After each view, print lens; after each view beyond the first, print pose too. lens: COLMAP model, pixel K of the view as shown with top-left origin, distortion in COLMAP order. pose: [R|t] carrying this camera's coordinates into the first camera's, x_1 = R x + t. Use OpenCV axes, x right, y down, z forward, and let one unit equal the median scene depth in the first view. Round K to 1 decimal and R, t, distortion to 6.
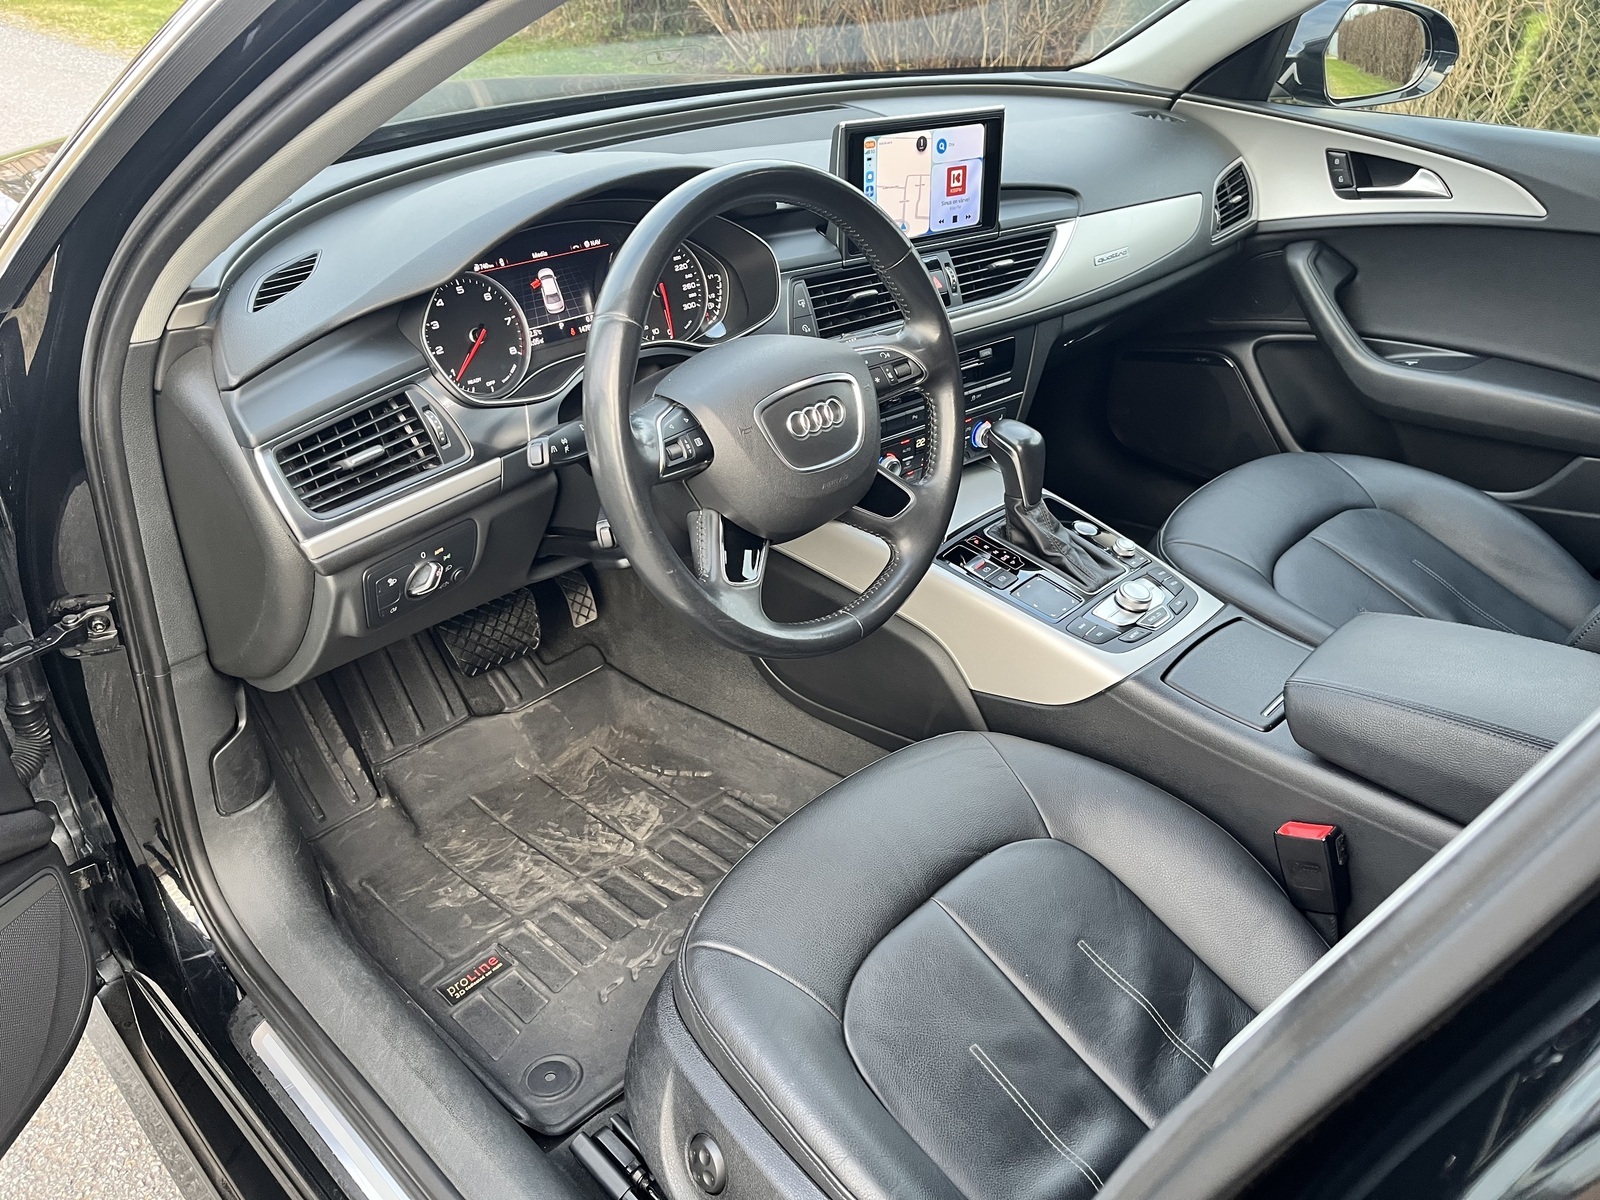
lens RADIAL K [[1217.5, 0, 800.0], [0, 1217.5, 600.0], [0, 0, 1]] dist [0.079945, -0.113606]
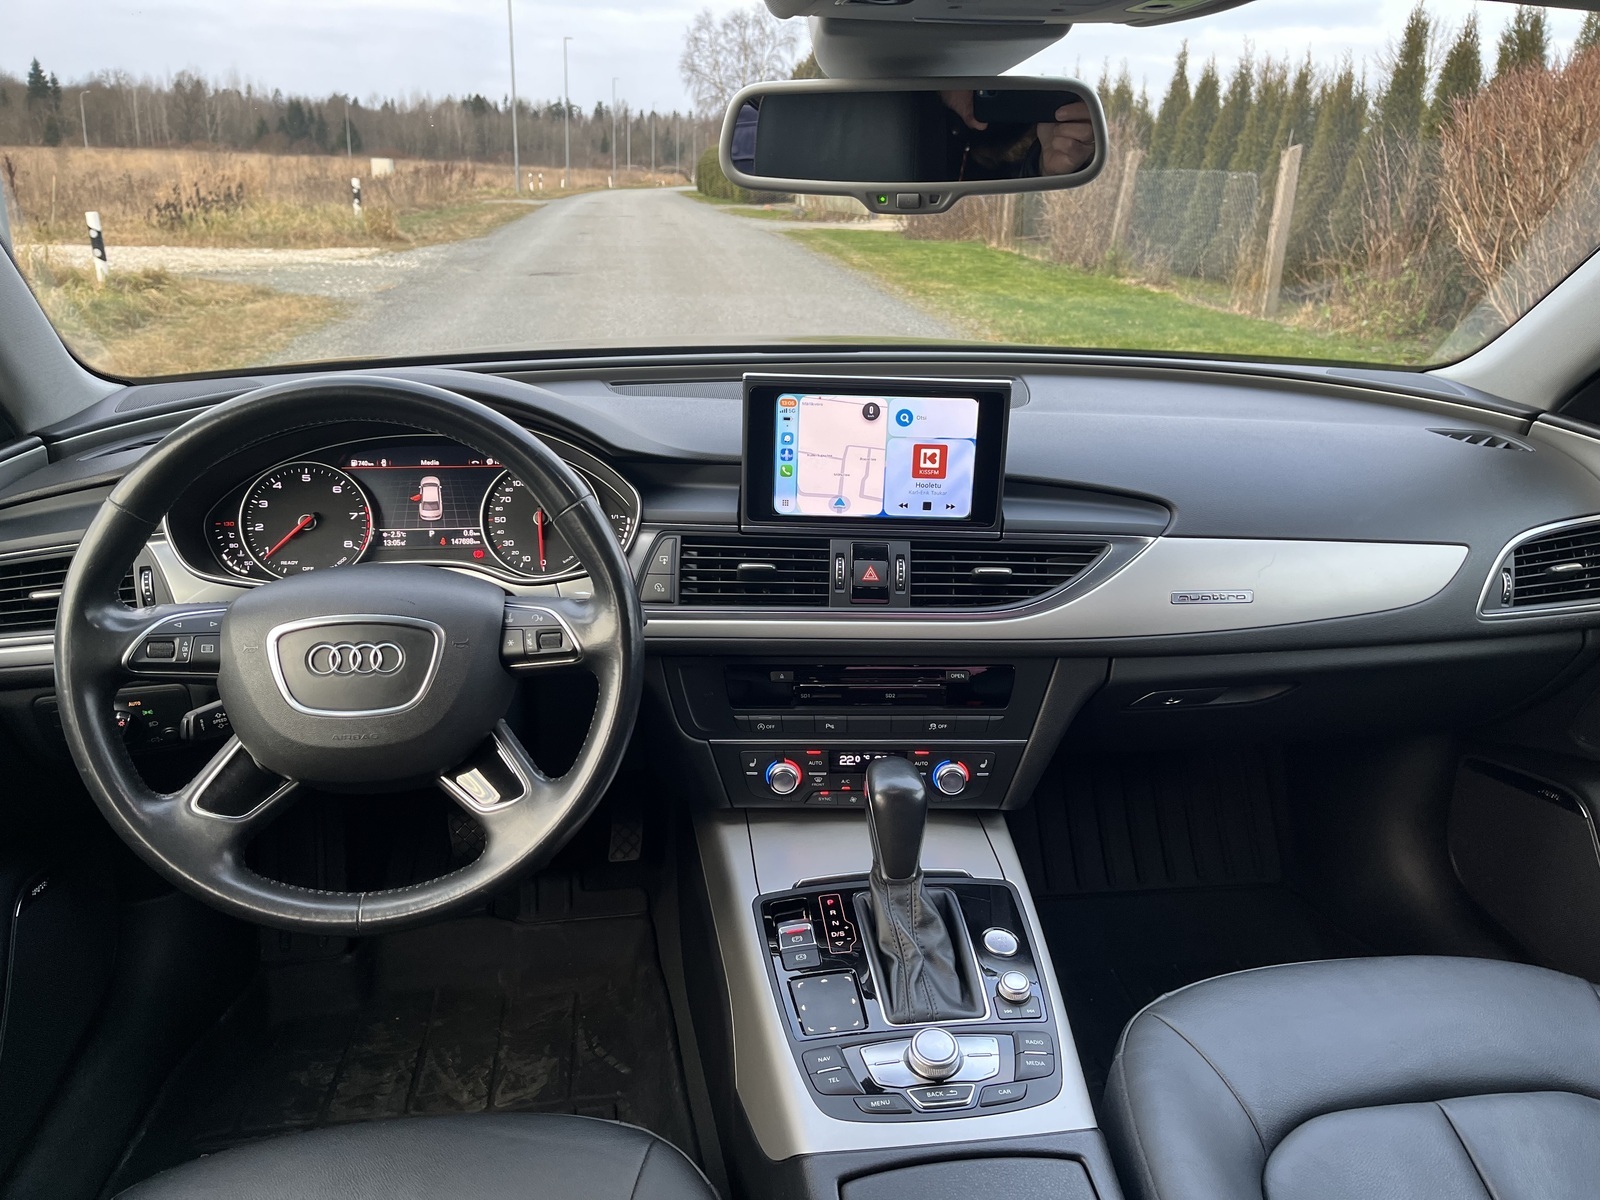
lens RADIAL K [[1211.6, 0, 849.2], [0, 1211.6, 615.3], [0, 0, 1]] dist [0.084220, -0.130008]
pose [[0.785247, 0.203785, -0.584687, 0.572472], [-0.316259, 0.943825, -0.095784, -0.151028], [0.532323, 0.260126, 0.805584, 0.350501]]
